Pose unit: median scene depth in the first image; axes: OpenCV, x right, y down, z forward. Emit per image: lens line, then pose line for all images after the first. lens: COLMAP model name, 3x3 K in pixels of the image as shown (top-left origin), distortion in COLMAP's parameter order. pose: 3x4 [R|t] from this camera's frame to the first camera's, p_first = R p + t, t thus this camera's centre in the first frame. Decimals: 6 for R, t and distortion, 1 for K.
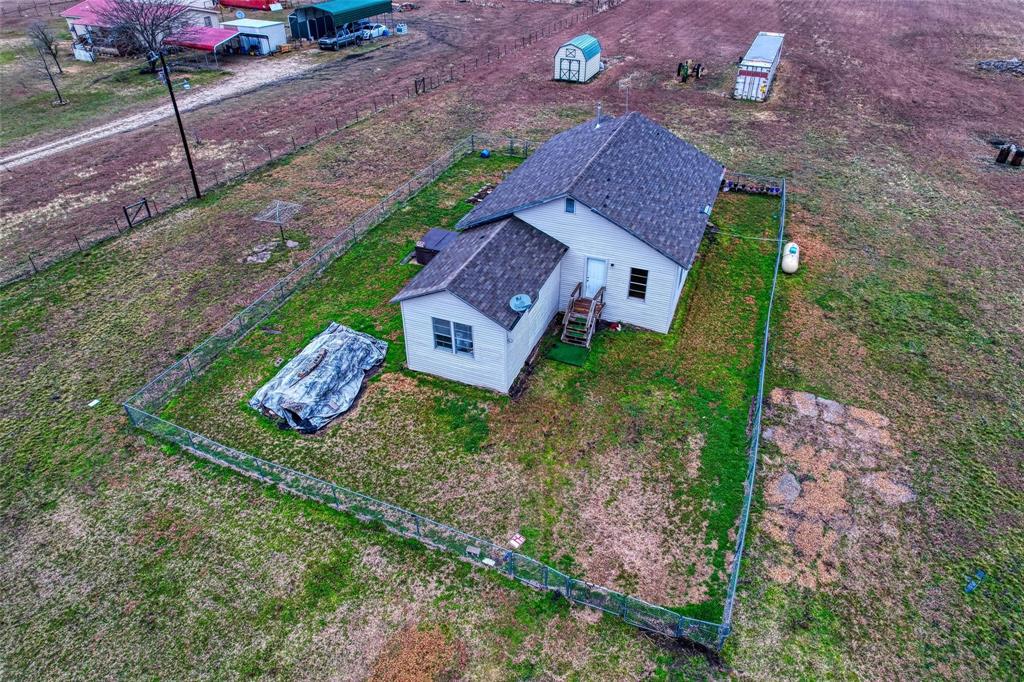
lens RADIAL K [[656.5, 0, 515.2], [0, 656.5, 341.6], [0, 0, 1]] dist [-0.070678, 0.060294]
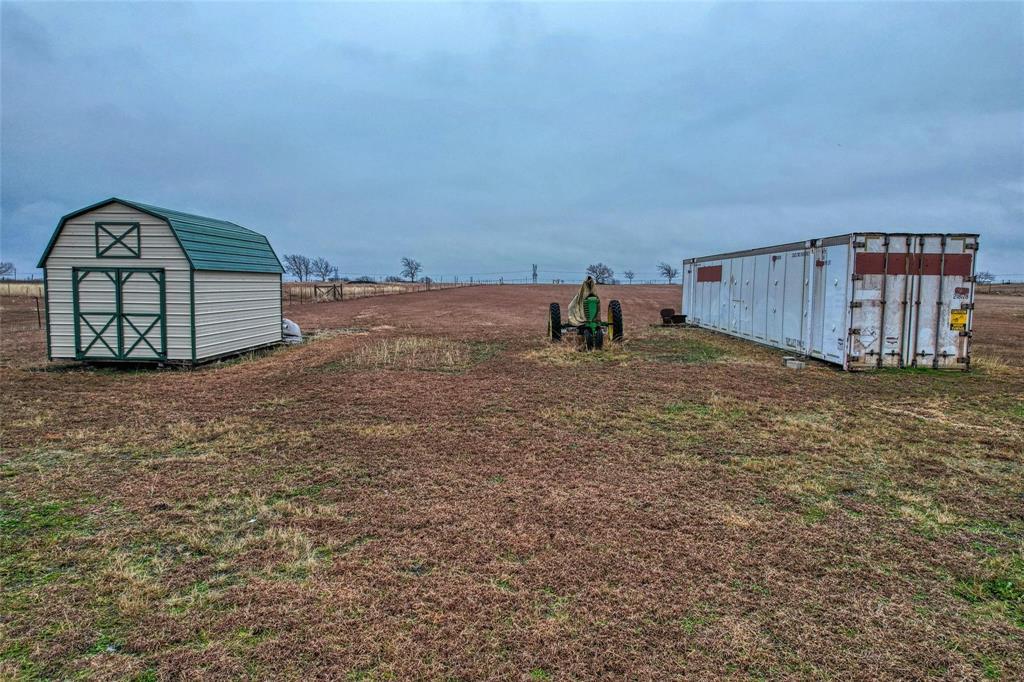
lens RADIAL K [[656.5, 0, 515.2], [0, 656.5, 341.6], [0, 0, 1]] dist [-0.070678, 0.060294]
pose [[0.931535, -0.025740, 0.362740, 0.290474], [0.207464, 0.856854, -0.471974, -0.629020], [-0.298667, 0.514916, 0.803530, 1.775079]]
